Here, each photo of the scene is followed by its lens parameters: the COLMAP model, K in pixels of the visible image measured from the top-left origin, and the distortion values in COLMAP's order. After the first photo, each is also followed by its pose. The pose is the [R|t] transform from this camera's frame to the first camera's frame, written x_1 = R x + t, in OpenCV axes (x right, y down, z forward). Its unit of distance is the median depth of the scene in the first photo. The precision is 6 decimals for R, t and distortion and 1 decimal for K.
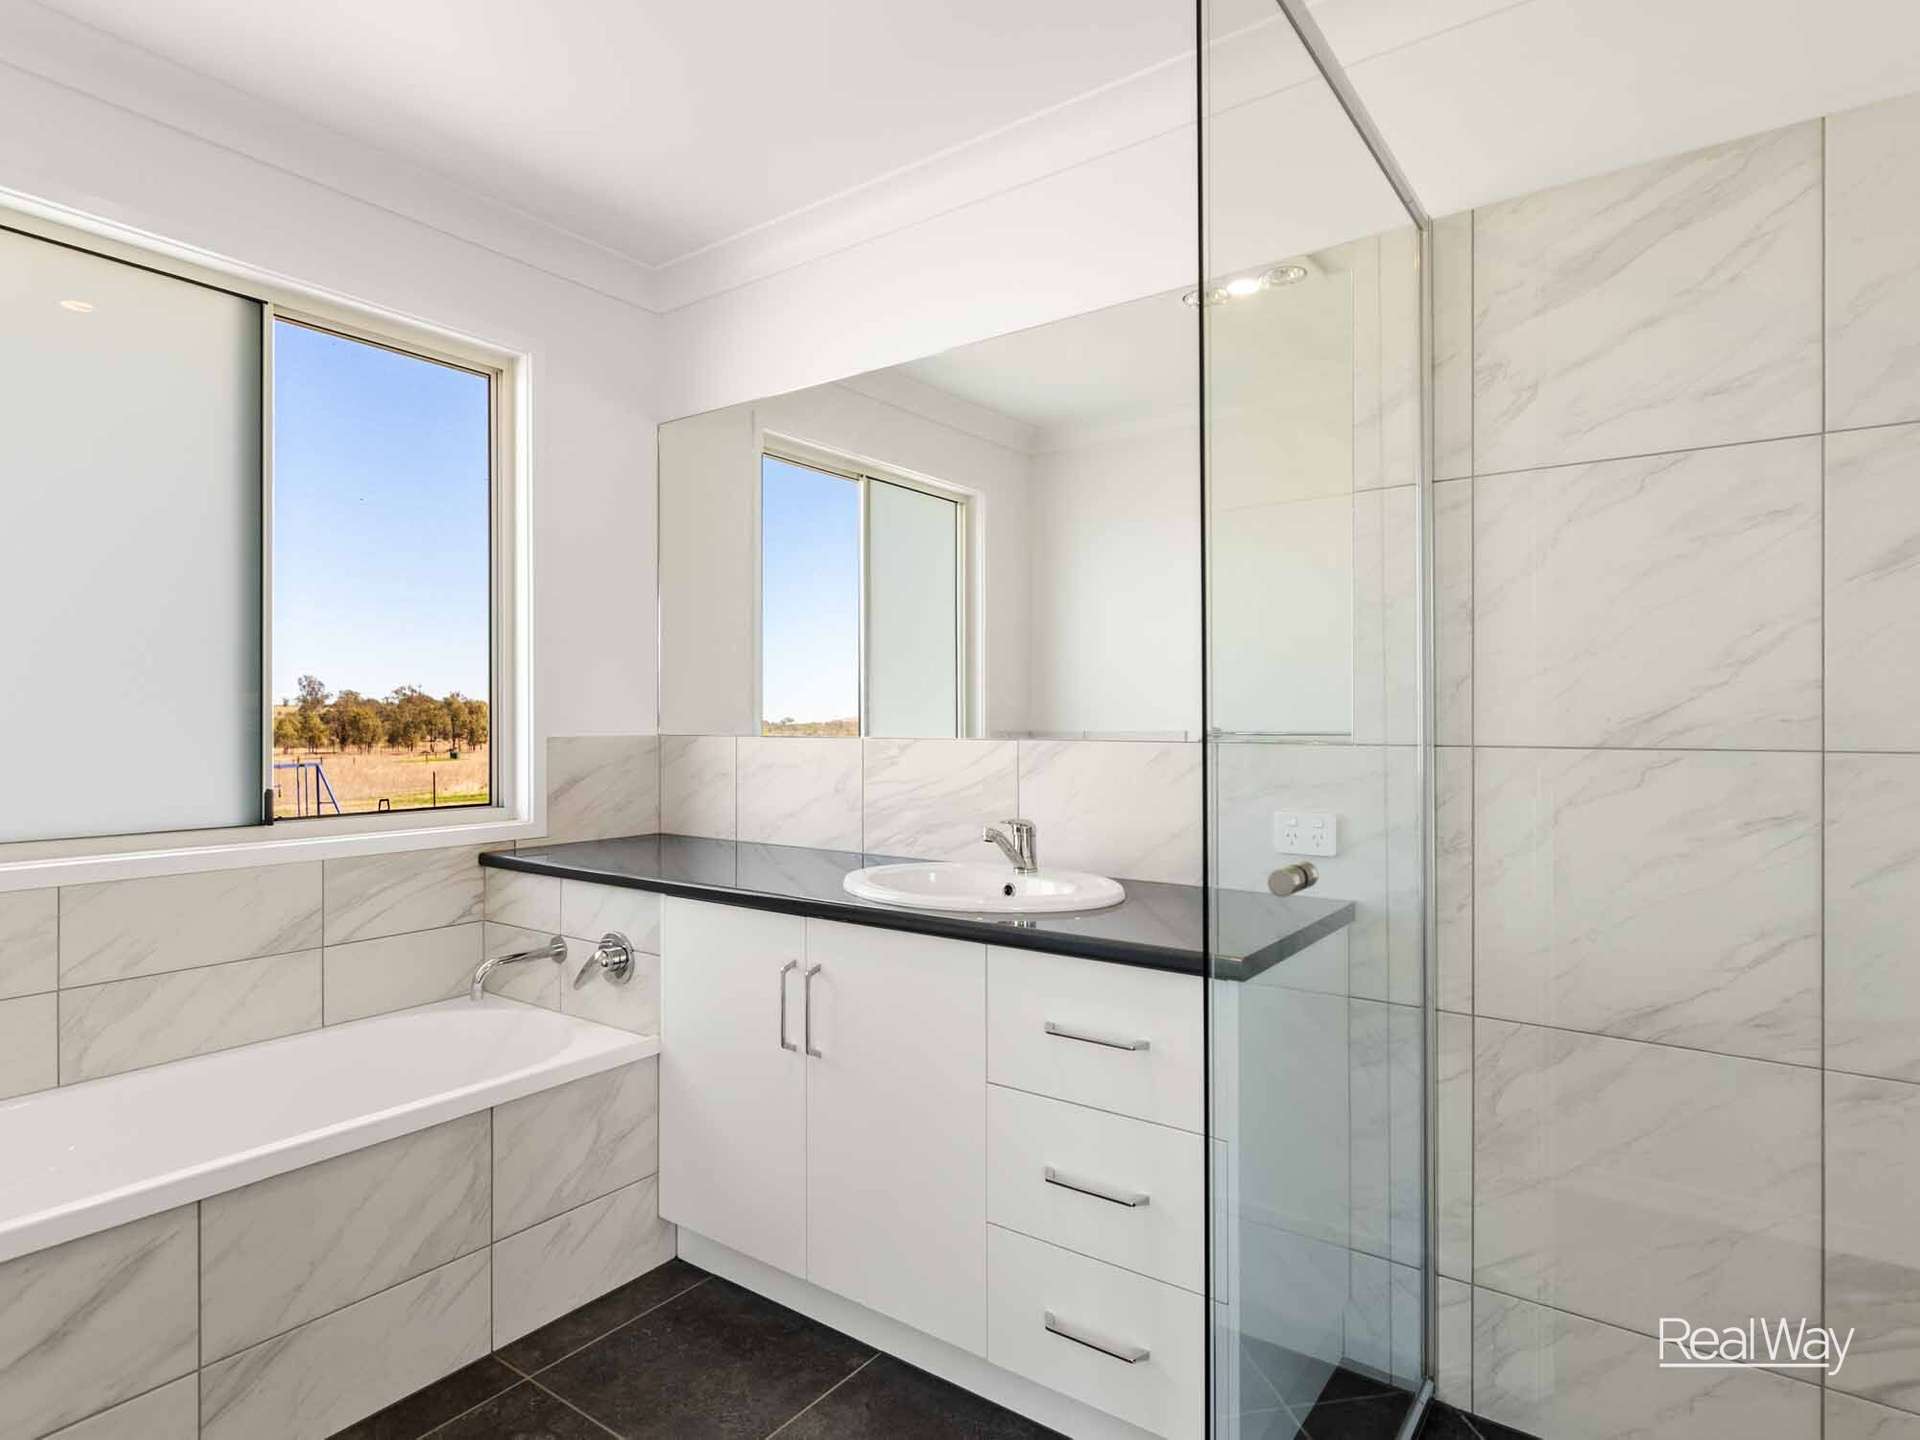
lens RADIAL K [[1044.0, 0, 960.9], [0, 1044.0, 718.9], [0, 0, 1]] dist [0.006961, 0.002285]
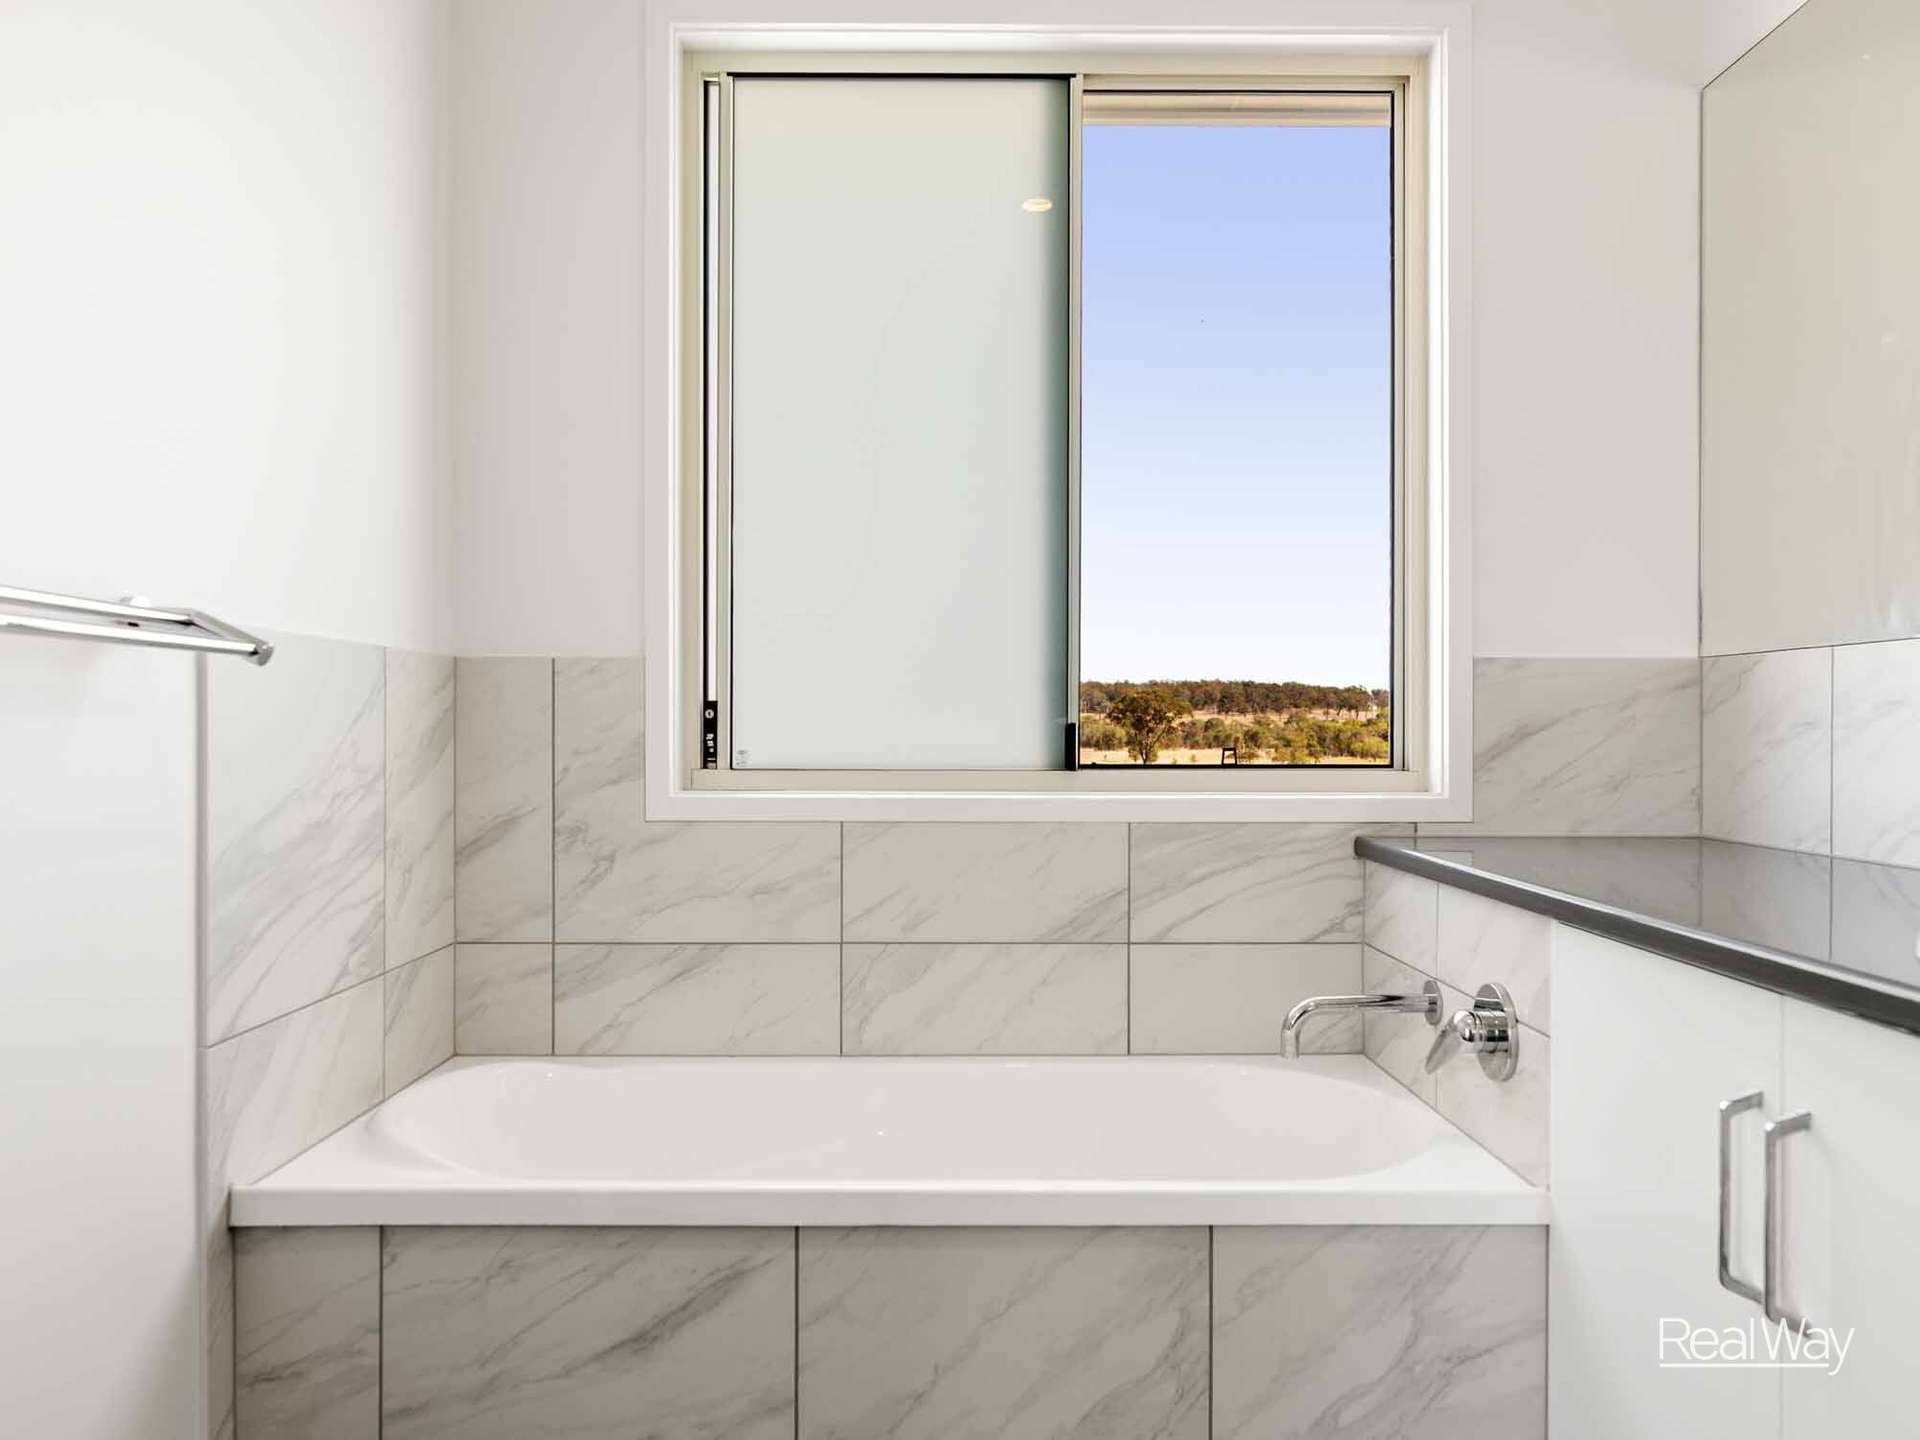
lens RADIAL K [[1409.9, 0, 960.2], [0, 1409.9, 722.6], [0, 0, 1]] dist [0.014082, -0.007112]
pose [[0.596015, -0.001053, -0.802972, 0.101687], [0.000237, 0.999999, -0.001136, 0.067925], [0.802973, 0.000487, 0.596015, 0.332301]]
